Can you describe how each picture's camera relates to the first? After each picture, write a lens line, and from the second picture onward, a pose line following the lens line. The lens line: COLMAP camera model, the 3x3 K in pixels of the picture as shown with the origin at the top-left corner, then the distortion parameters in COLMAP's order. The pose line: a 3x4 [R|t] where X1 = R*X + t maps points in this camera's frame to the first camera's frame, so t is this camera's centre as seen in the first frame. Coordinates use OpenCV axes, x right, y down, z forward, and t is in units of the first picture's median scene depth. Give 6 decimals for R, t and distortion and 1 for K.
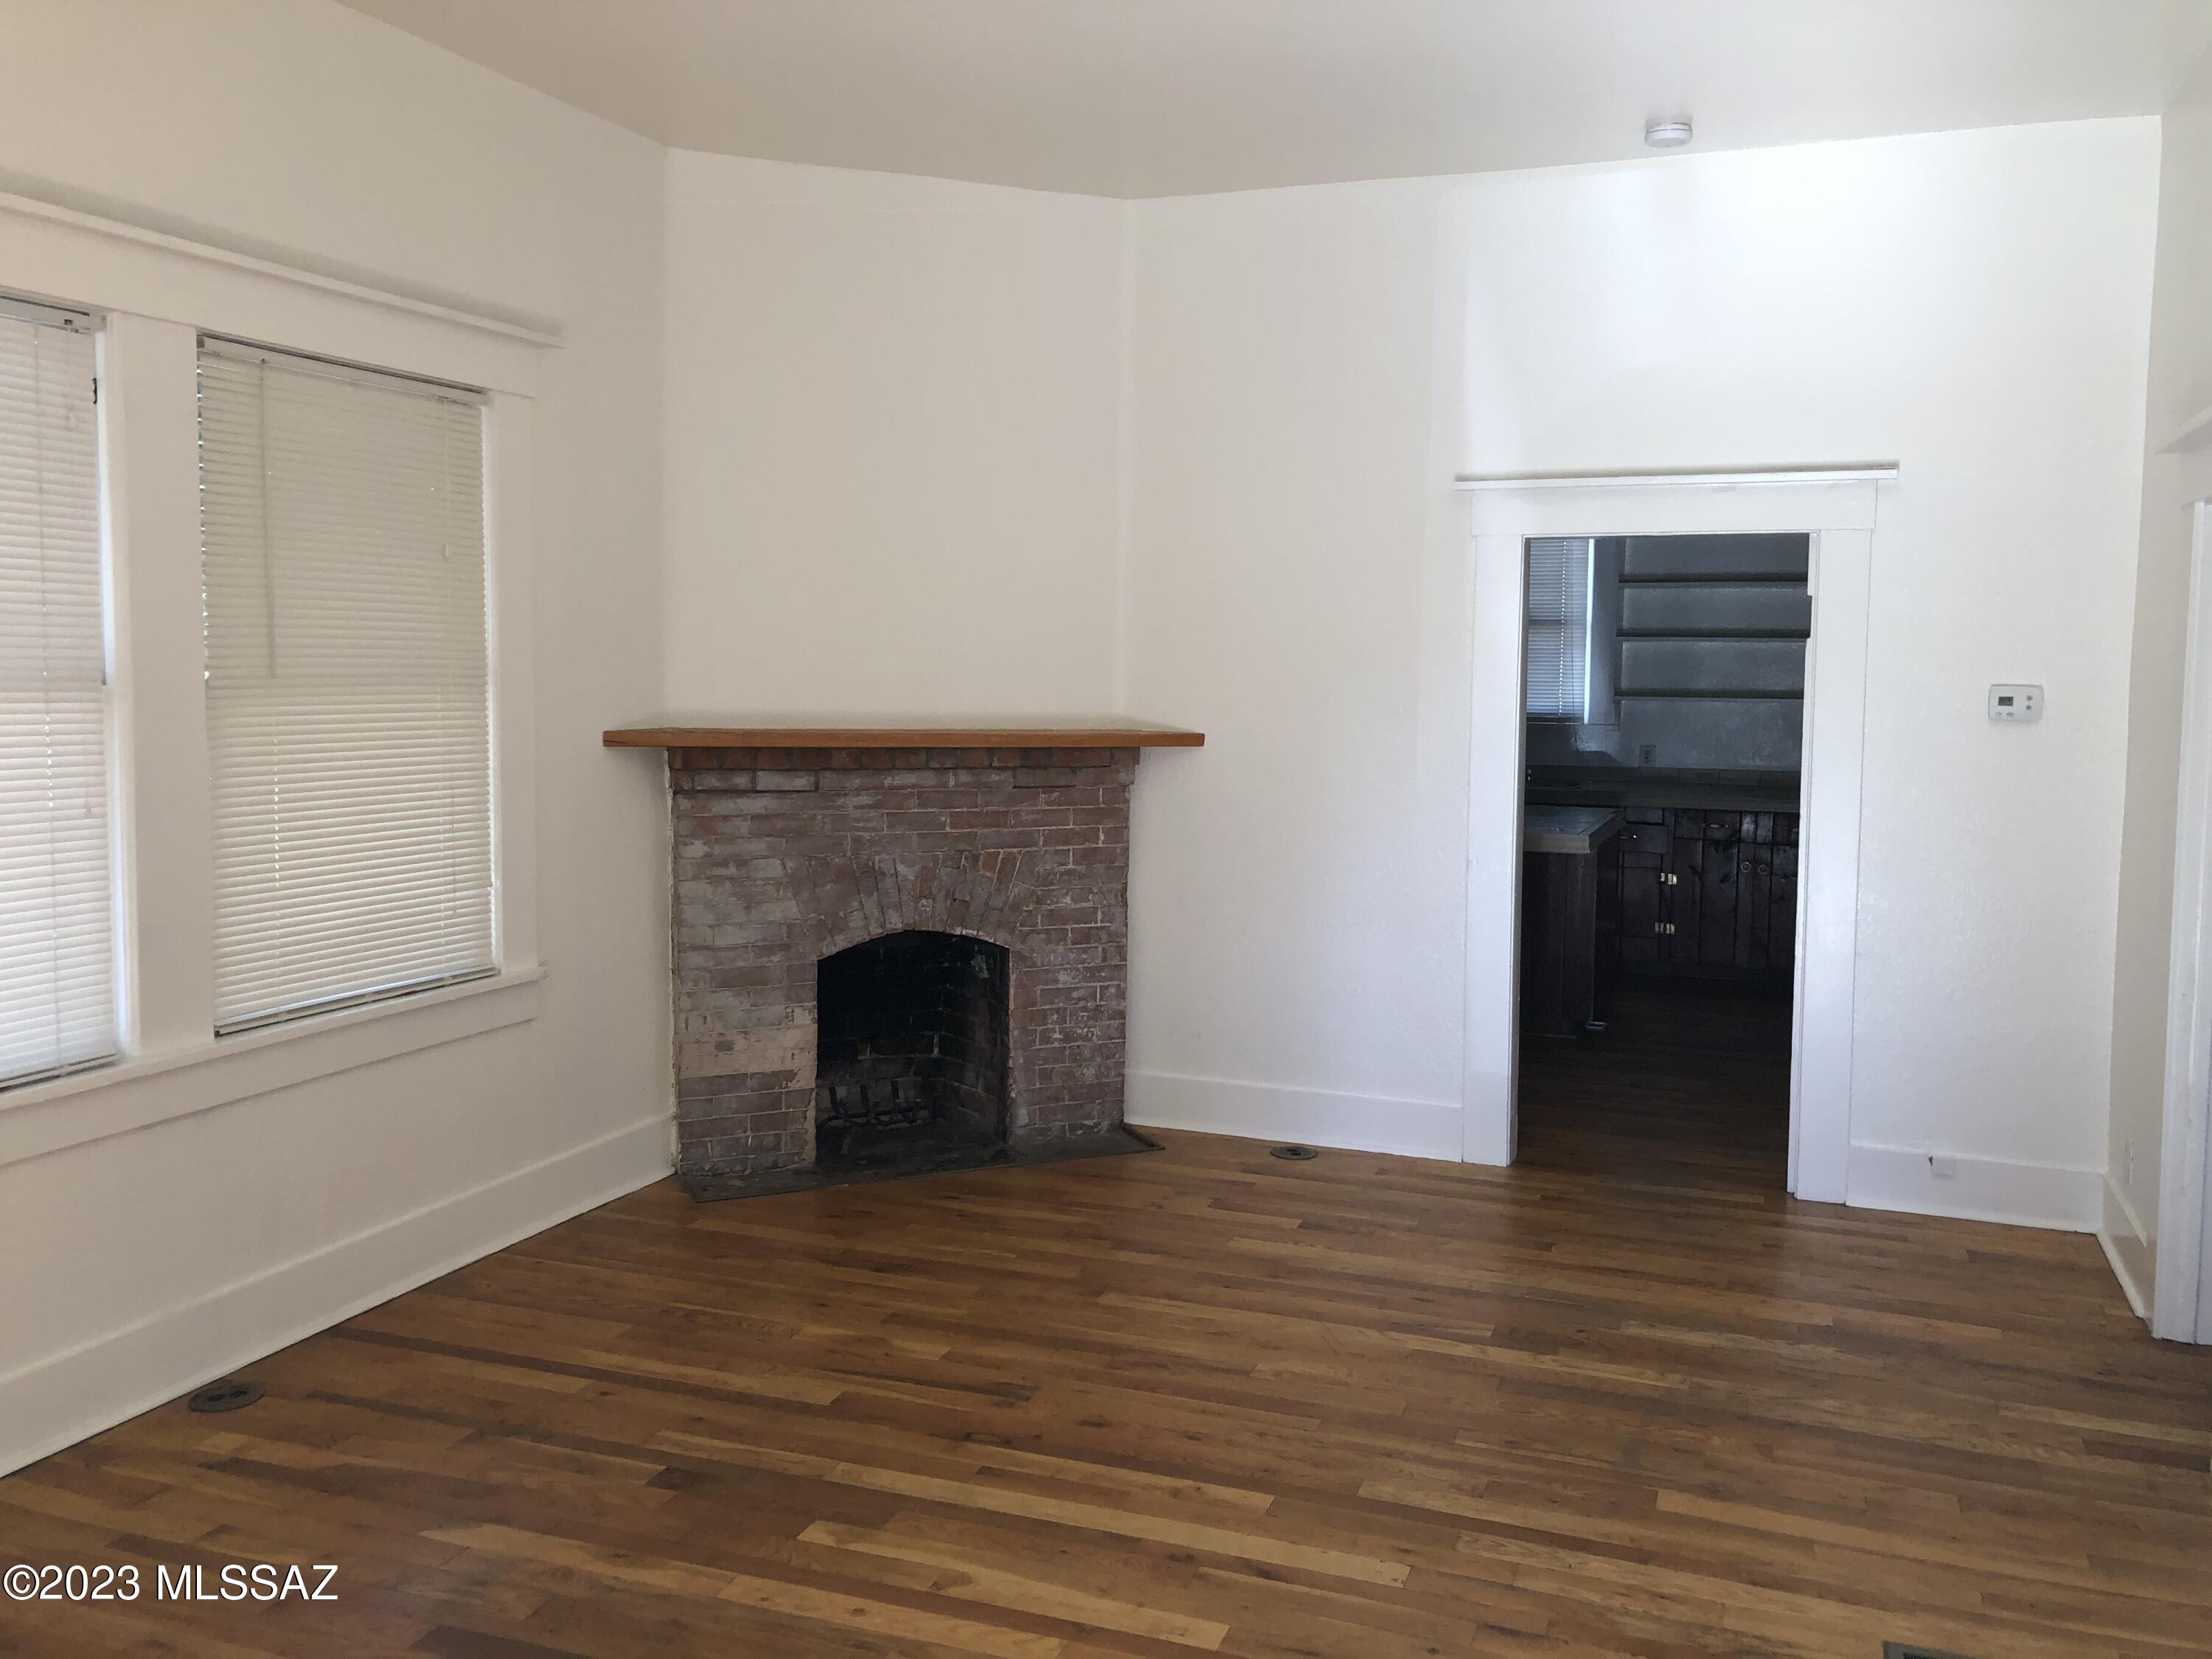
lens RADIAL K [[1812.4, 0, 1106.0], [0, 1812.4, 829.5], [0, 0, 1]] dist [-0.132576, 0.000598]
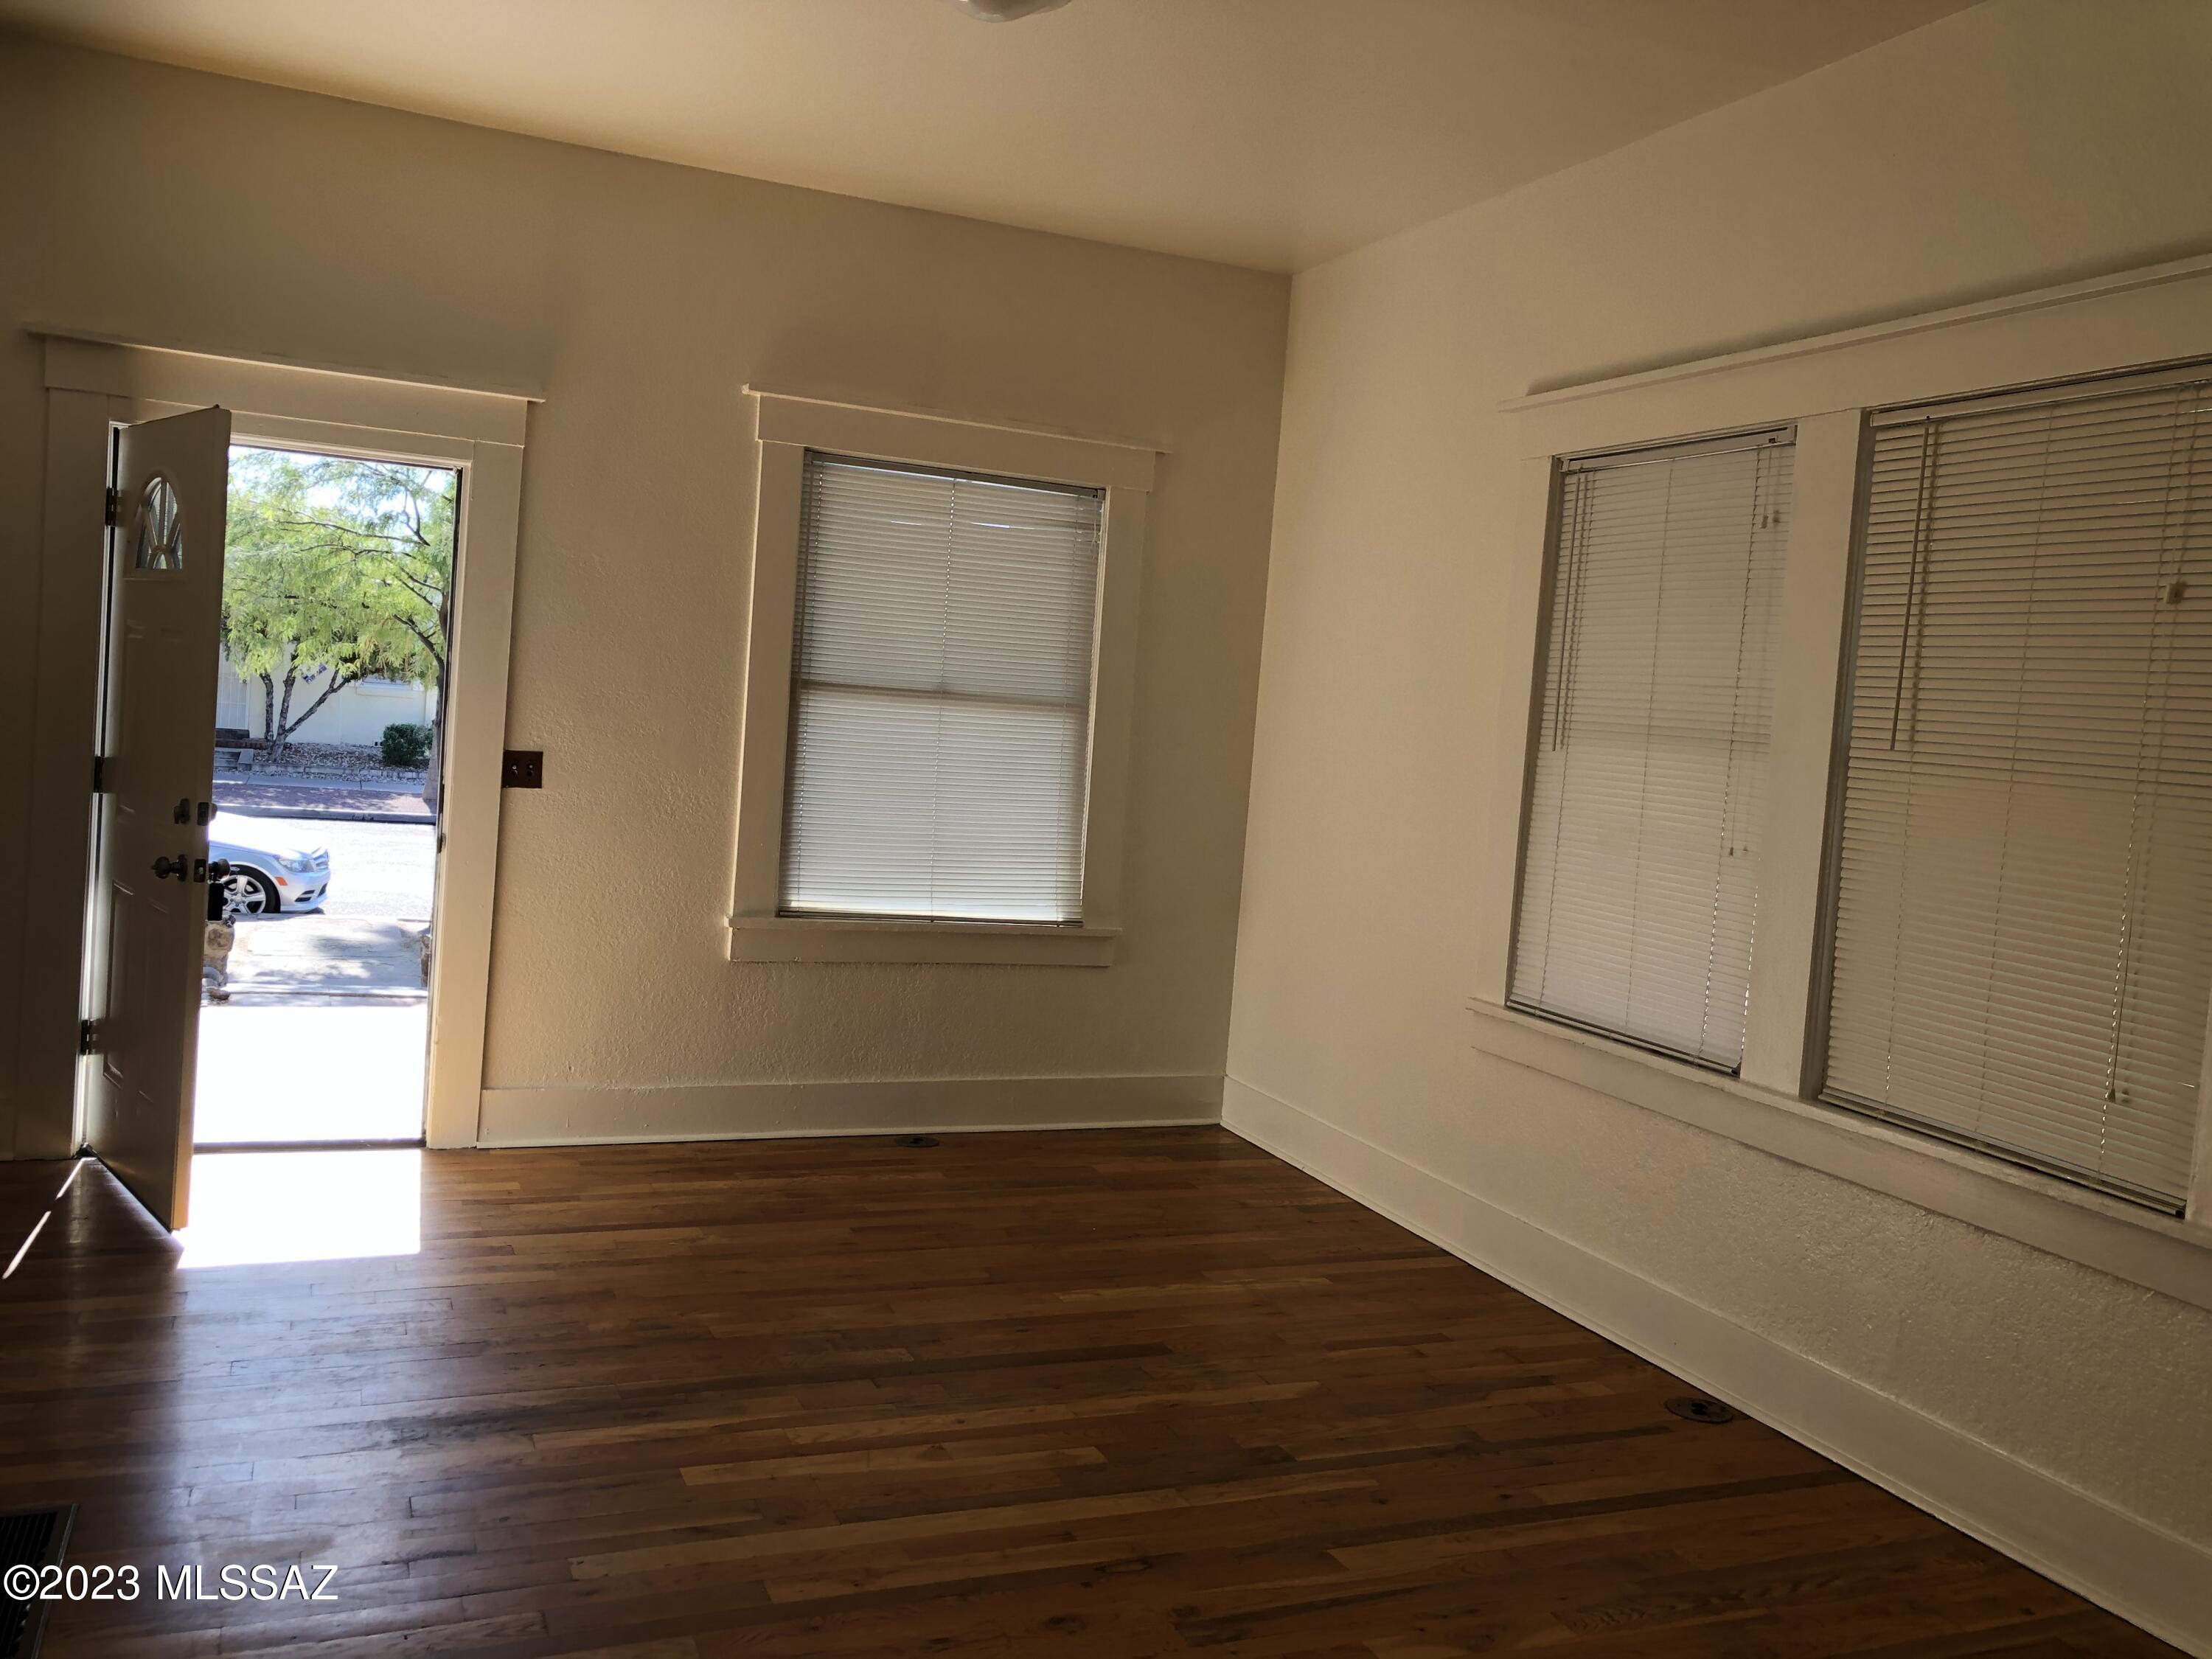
lens RADIAL K [[1812.4, 0, 1106.0], [0, 1812.4, 829.5], [0, 0, 1]] dist [-0.132576, 0.000598]
pose [[-0.714333, -0.009344, -0.699743, 0.557758], [-0.159489, 0.975770, 0.149784, -0.133504], [0.681389, 0.218597, -0.698516, 1.569089]]
